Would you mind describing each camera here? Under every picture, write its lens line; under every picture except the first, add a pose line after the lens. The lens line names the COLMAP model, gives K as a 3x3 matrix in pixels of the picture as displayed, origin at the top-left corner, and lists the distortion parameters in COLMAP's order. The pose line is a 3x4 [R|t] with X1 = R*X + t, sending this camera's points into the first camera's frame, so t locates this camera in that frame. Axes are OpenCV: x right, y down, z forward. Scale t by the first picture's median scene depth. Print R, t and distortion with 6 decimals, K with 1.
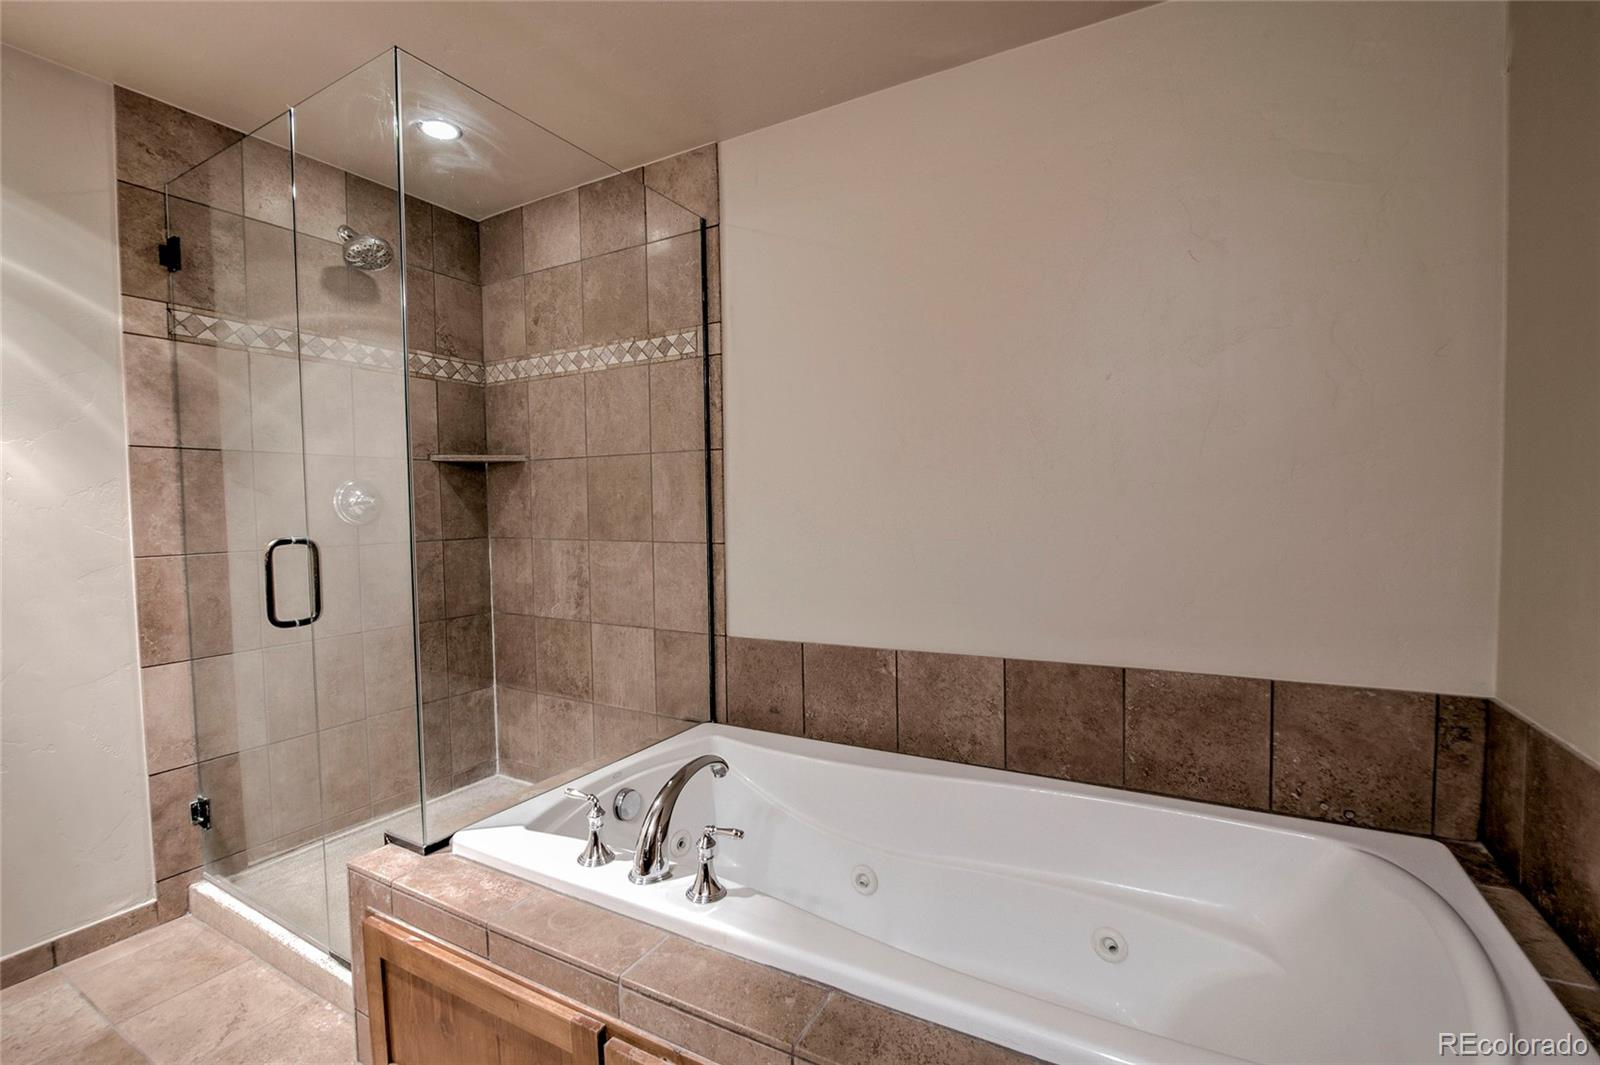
lens RADIAL K [[703.3, 0, 803.0], [0, 703.3, 537.4], [0, 0, 1]] dist [-0.016807, -0.000949]
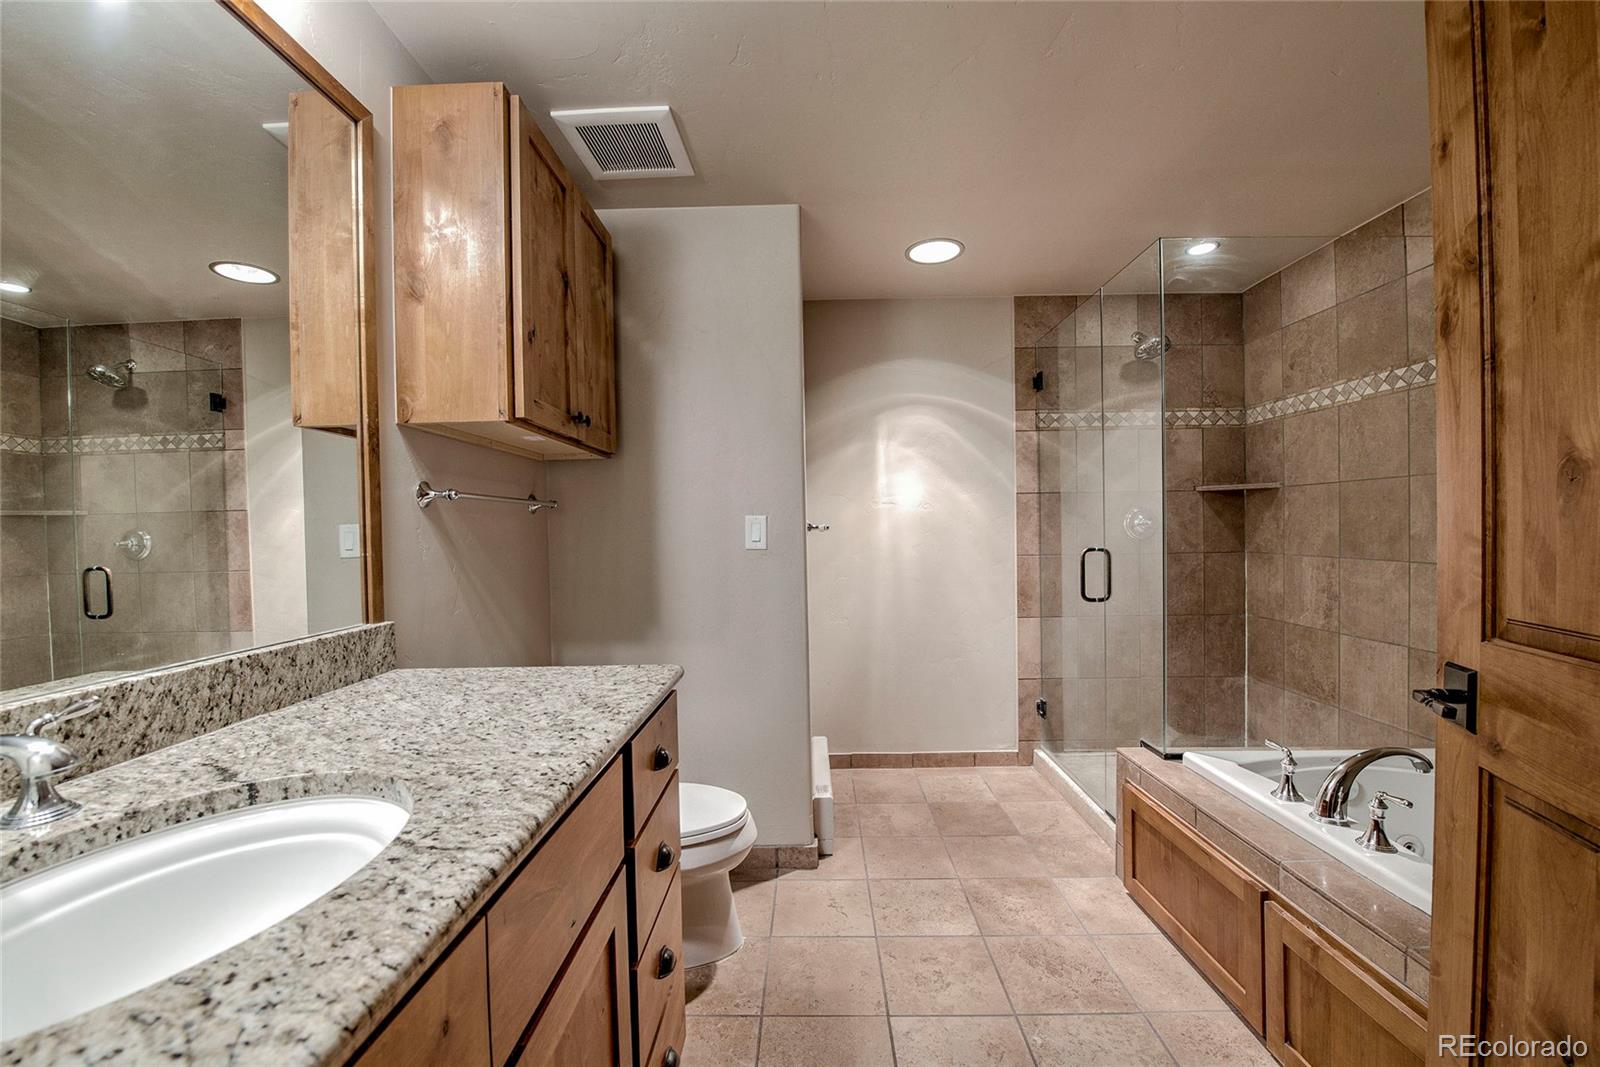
lens RADIAL K [[640.6, 0, 794.3], [0, 640.6, 536.0], [0, 0, 1]] dist [-0.011730, -0.004752]
pose [[0.465975, 0.015325, -0.884665, 0.191174], [-0.034169, 0.999416, -0.000685, -0.000261], [0.884138, 0.030548, 0.466226, -0.236426]]
